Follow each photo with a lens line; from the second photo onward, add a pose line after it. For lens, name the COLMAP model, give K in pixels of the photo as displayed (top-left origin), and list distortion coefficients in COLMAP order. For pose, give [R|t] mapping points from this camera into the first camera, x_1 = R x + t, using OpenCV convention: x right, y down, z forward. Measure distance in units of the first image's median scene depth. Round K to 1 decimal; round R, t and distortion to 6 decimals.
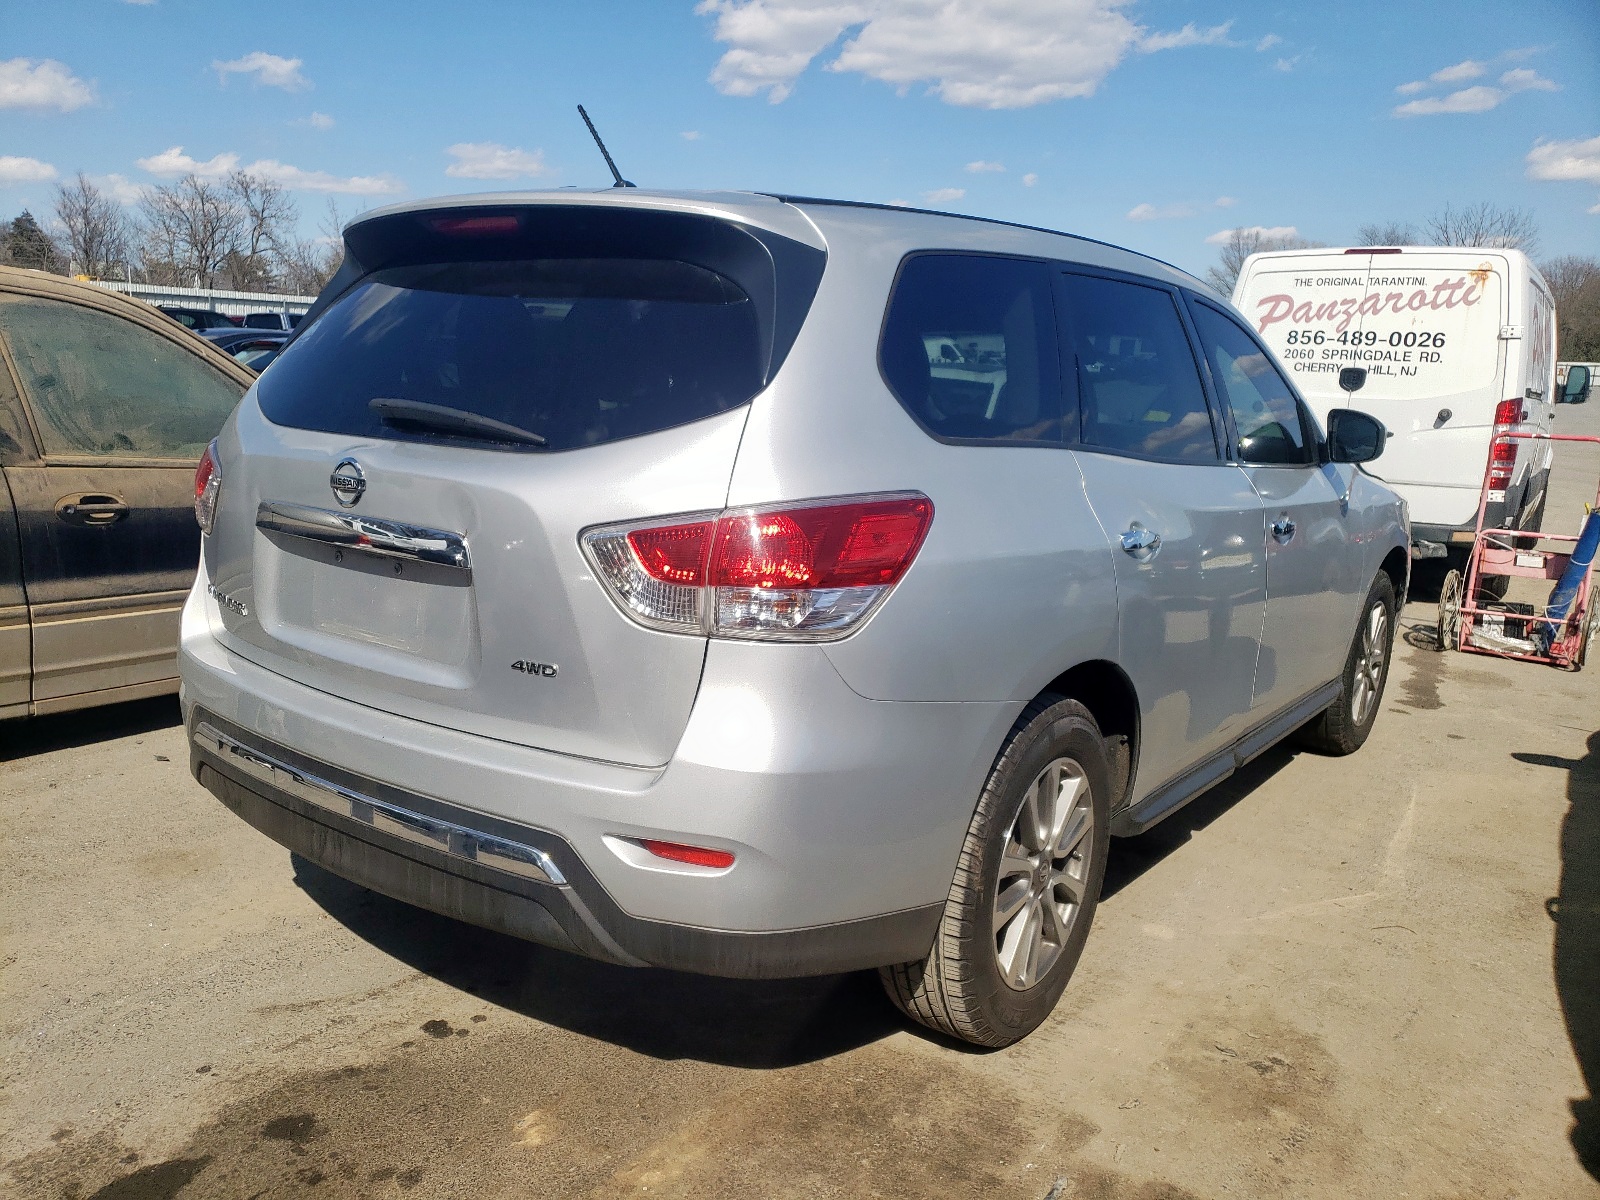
lens RADIAL K [[1316.5, 0, 799.2], [0, 1316.5, 602.7], [0, 0, 1]] dist [0.028772, 0.003759]
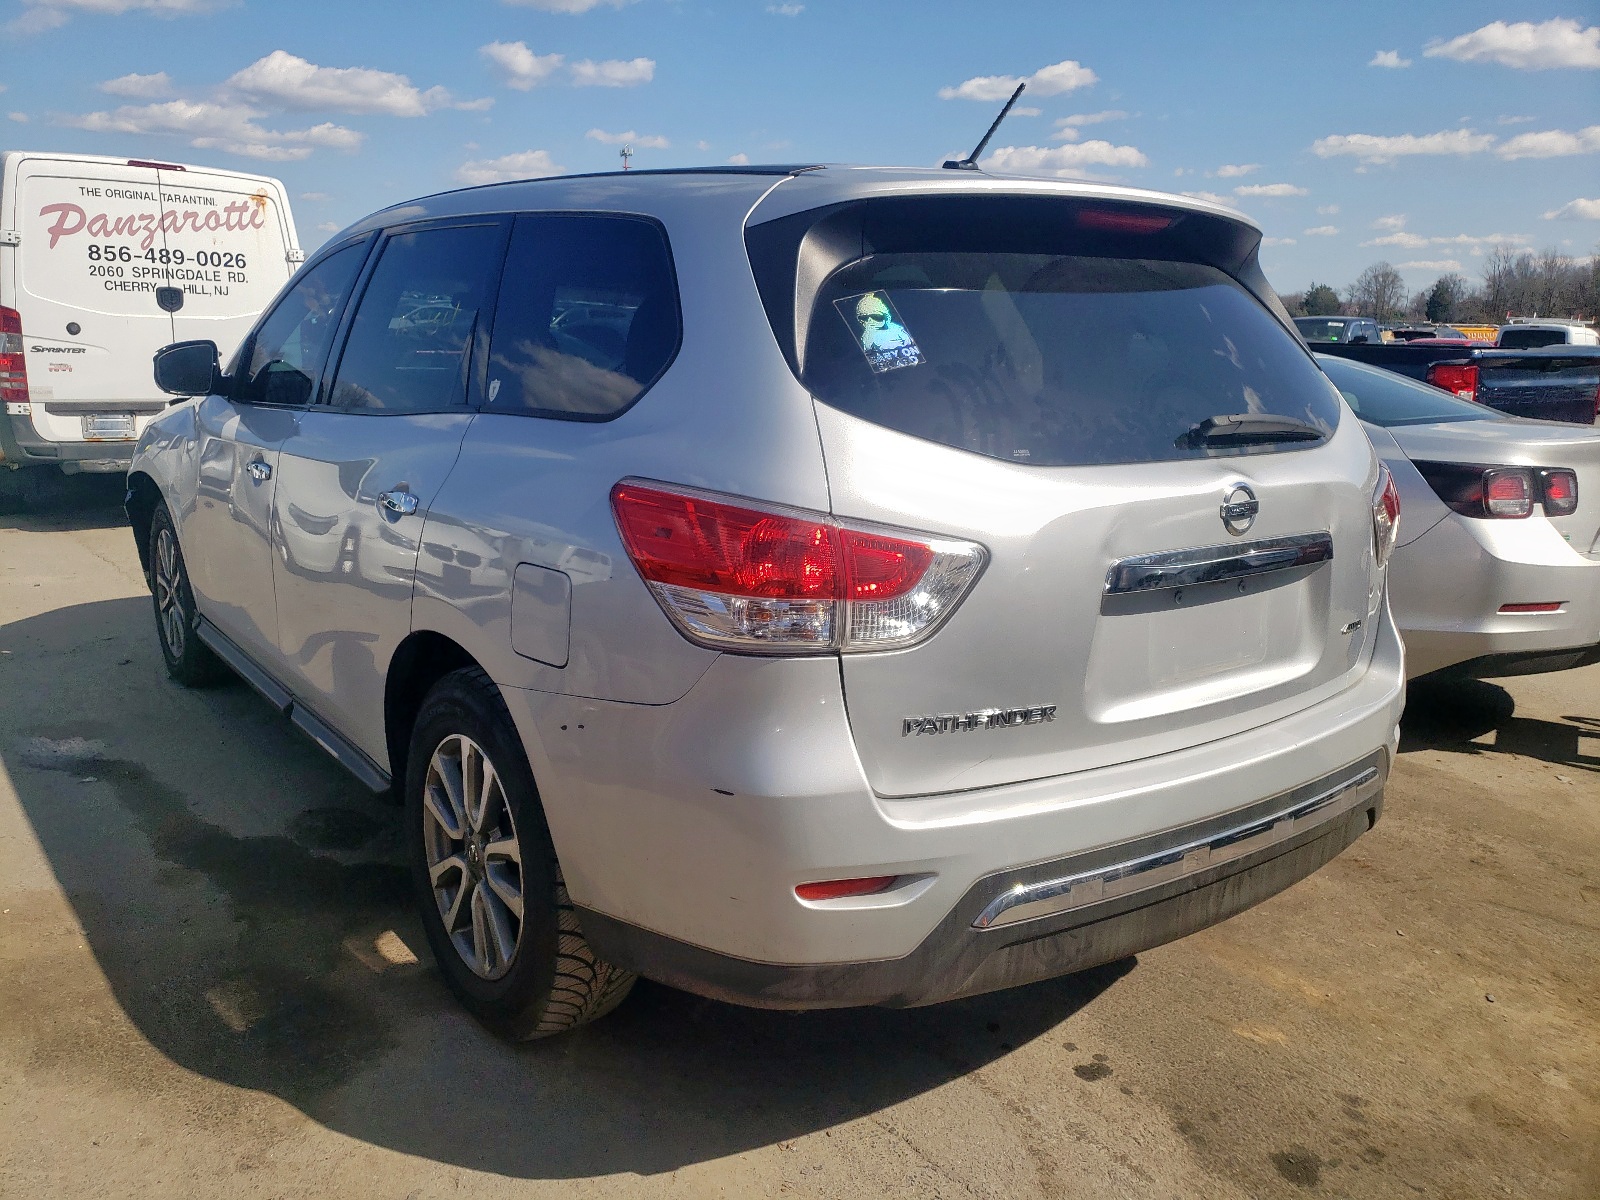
lens RADIAL K [[1210.8, 0, 799.4], [0, 1210.8, 596.1], [0, 0, 1]] dist [0.033073, 0.003803]
pose [[0.279393, -0.248734, 0.927400, -0.354463], [0.153749, 0.964990, 0.212497, -0.077731], [-0.947787, 0.083217, 0.307855, 0.297703]]
